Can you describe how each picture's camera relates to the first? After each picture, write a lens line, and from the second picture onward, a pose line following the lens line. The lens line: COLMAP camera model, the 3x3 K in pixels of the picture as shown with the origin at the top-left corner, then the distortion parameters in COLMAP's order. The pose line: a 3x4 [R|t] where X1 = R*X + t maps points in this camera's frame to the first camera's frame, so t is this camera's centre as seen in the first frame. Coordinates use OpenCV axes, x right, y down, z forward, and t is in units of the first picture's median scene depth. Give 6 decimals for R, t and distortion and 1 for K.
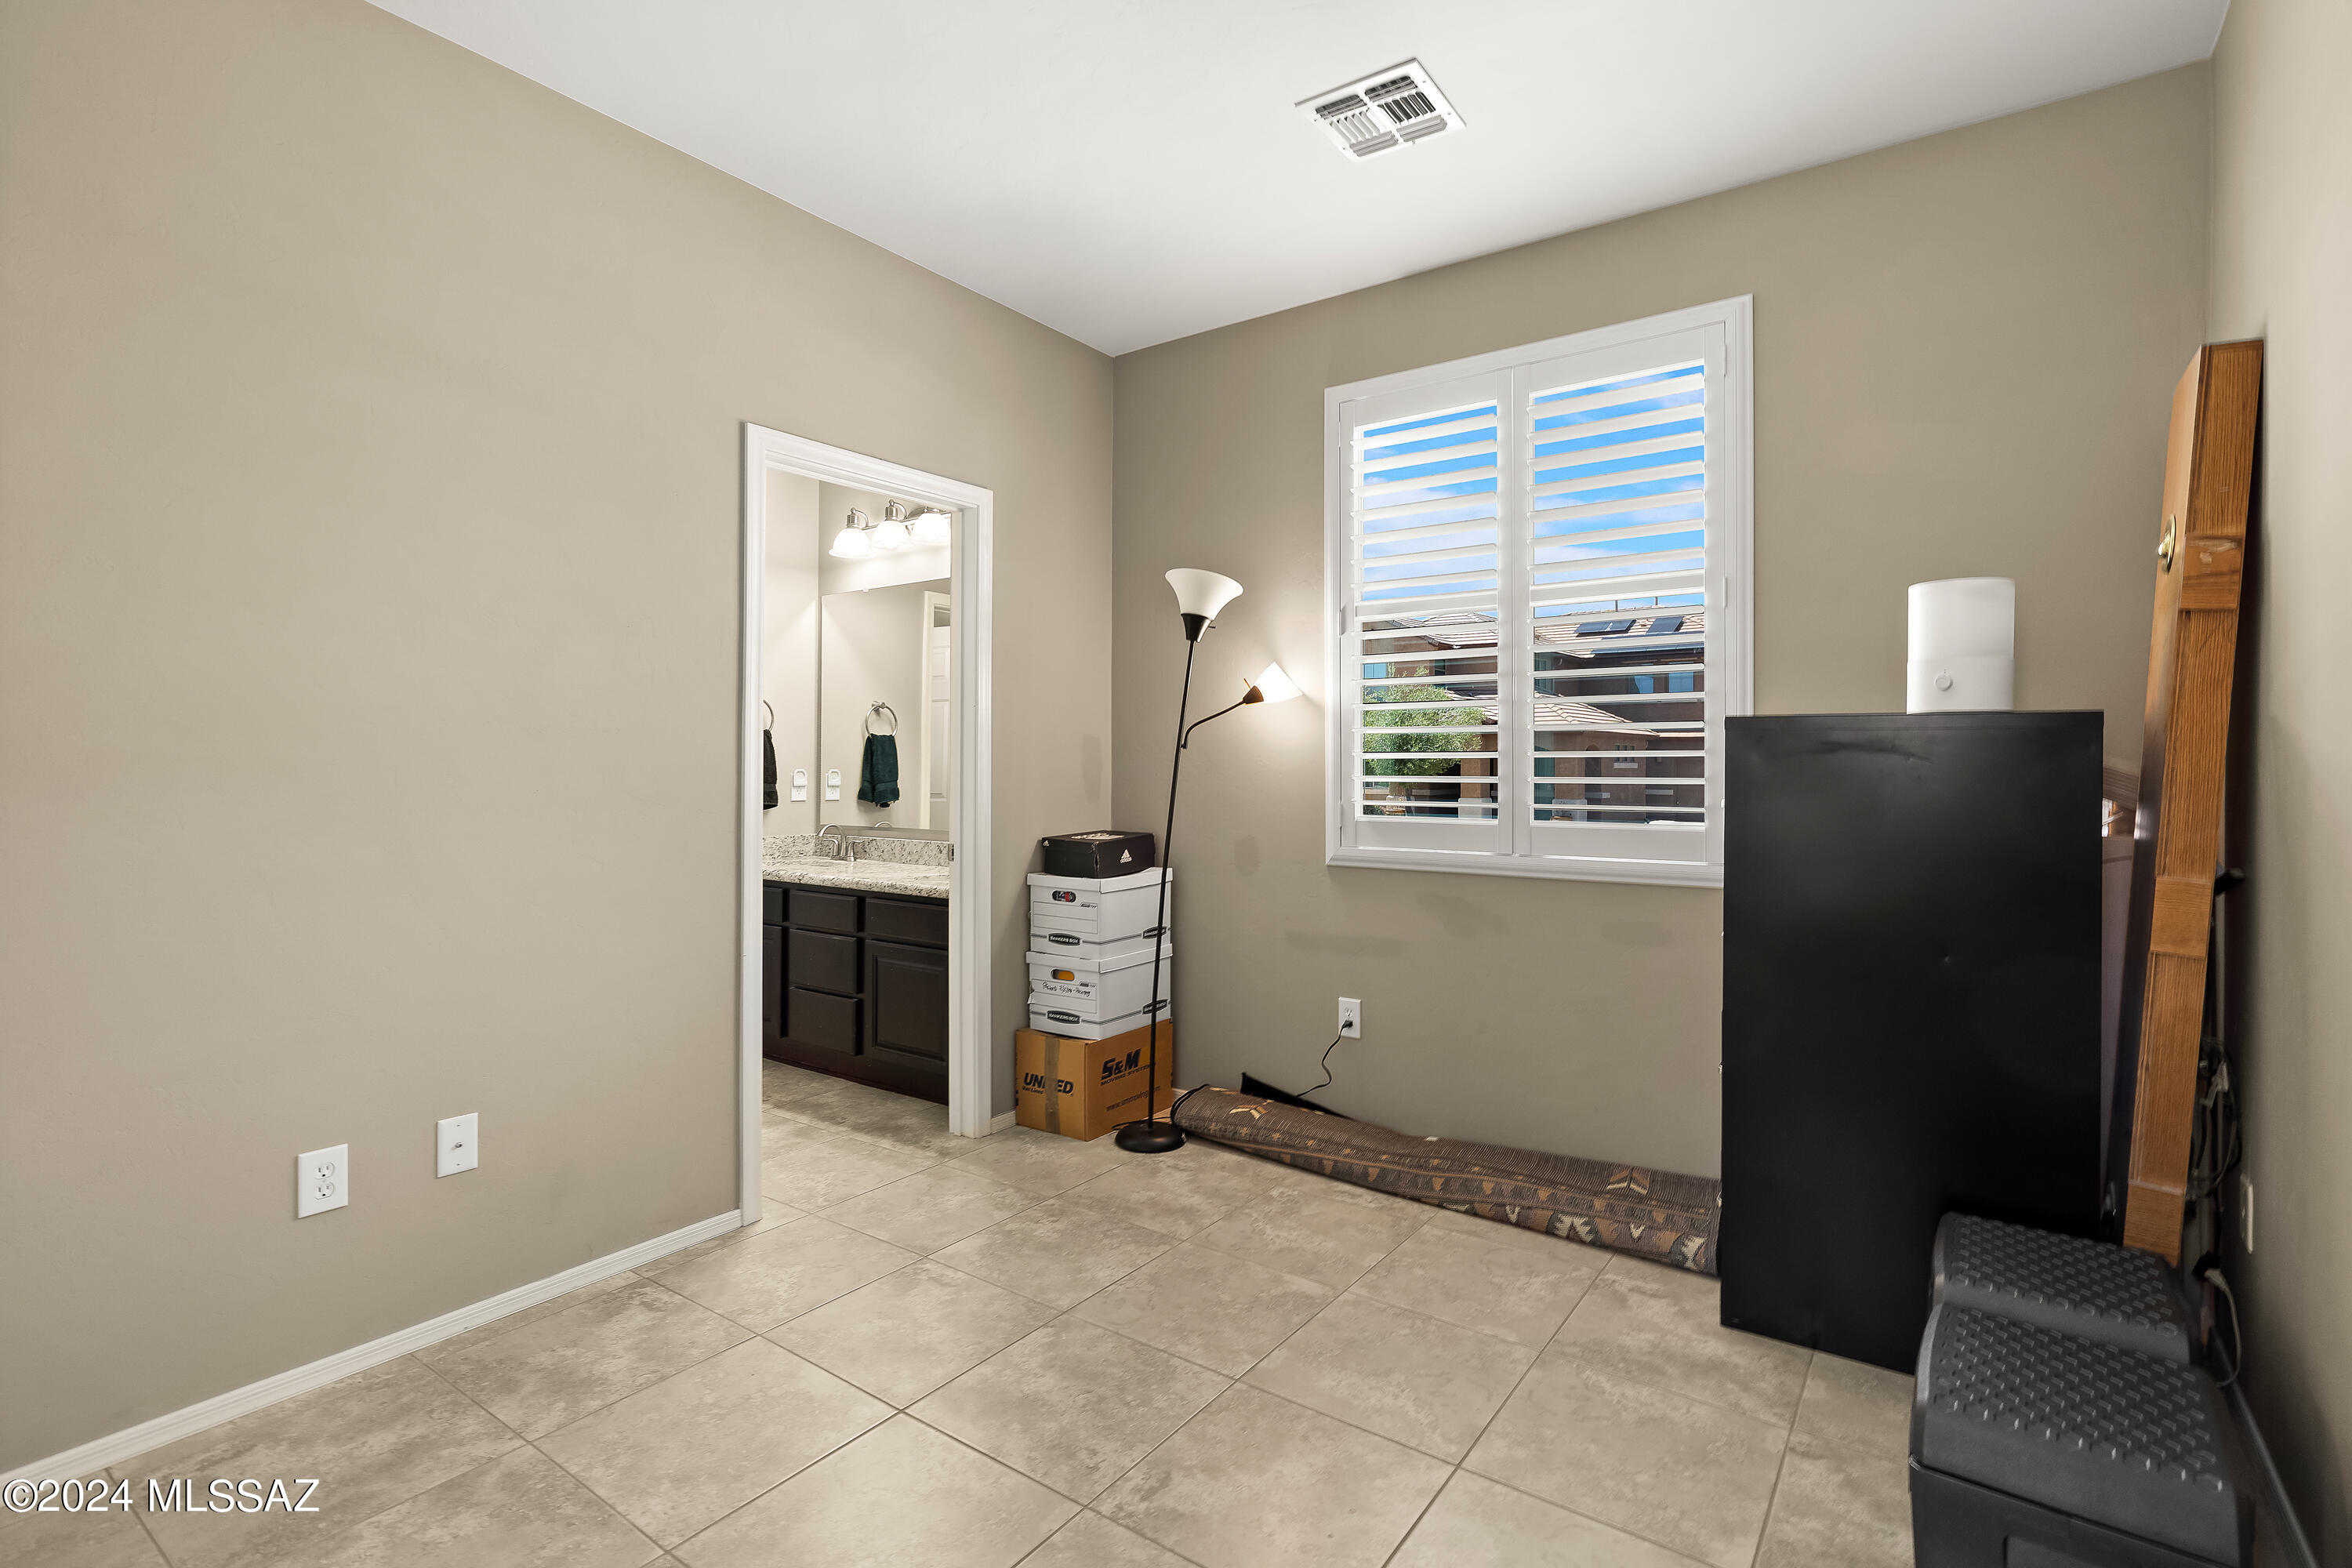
lens RADIAL K [[1087.2, 0, 1185.3], [0, 1087.2, 766.1], [0, 0, 1]] dist [-0.005711, 0.002795]
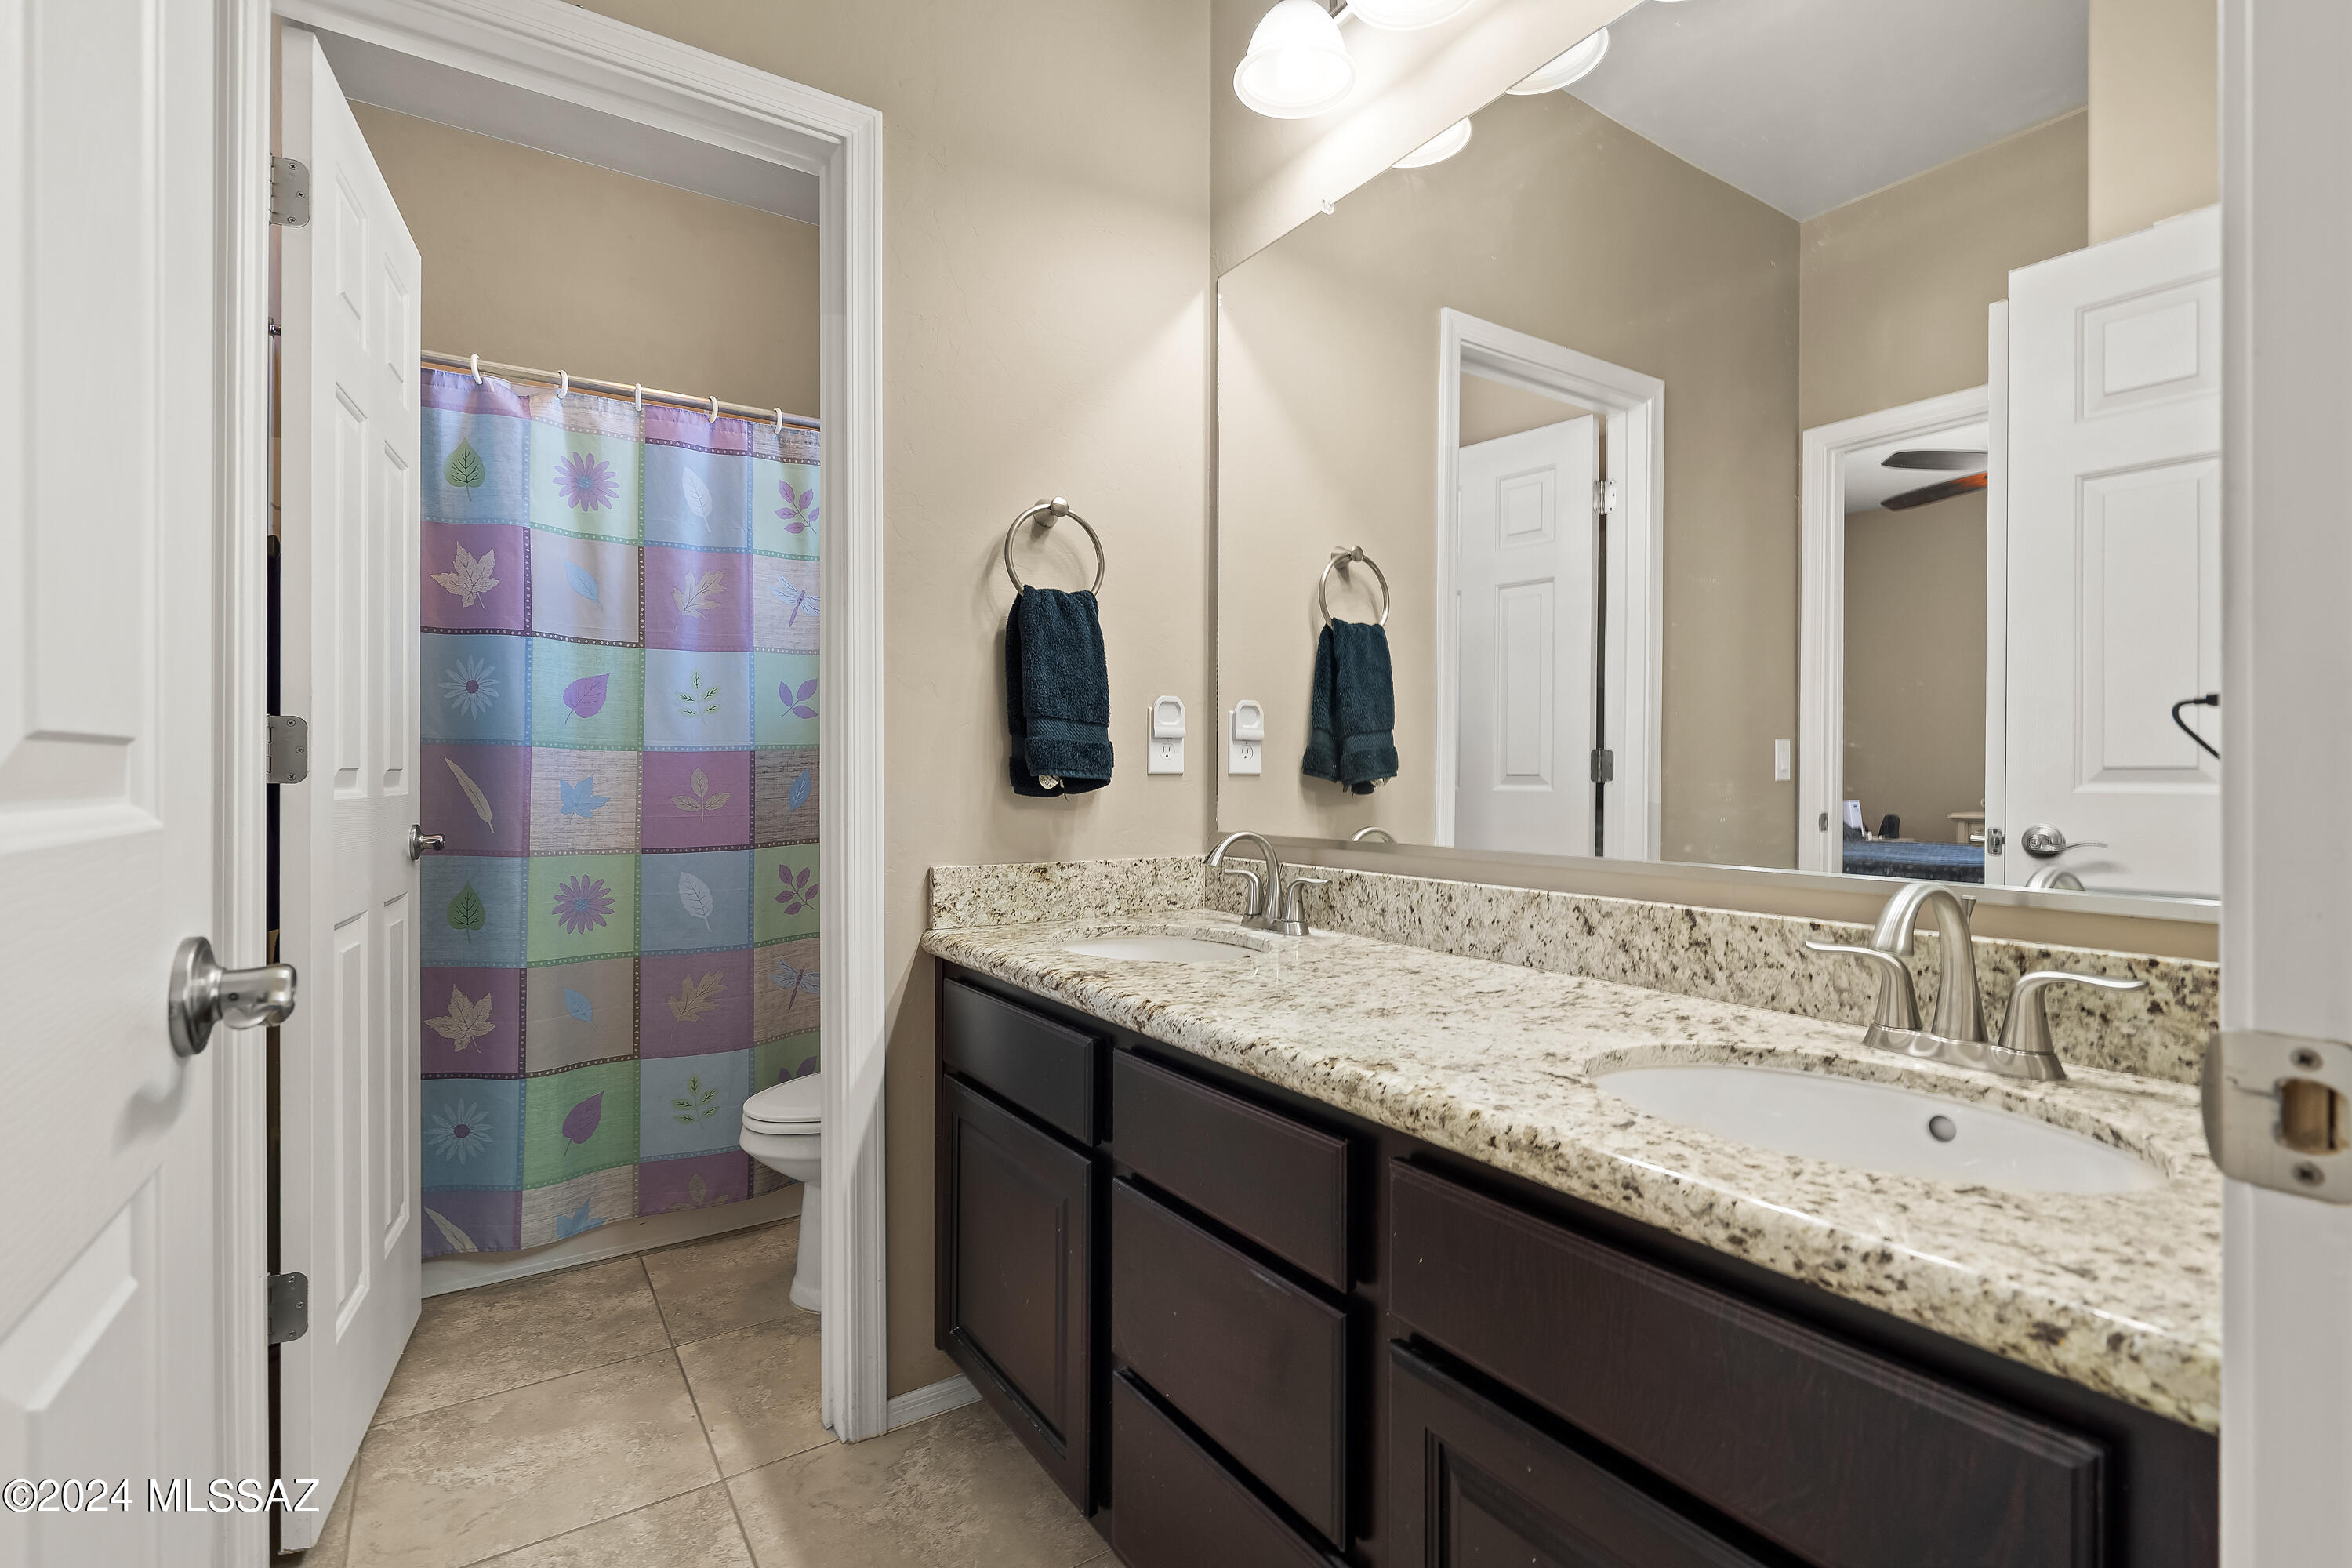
lens RADIAL K [[1087.2, 0, 1178.0], [0, 1087.2, 777.3], [0, 0, 1]] dist [-0.005711, 0.002795]
pose [[0.931213, -0.002428, -0.364466, -0.196297], [0.002643, 0.999997, 0.000093, 0.032243], [0.364465, -0.001050, 0.931217, 0.601226]]
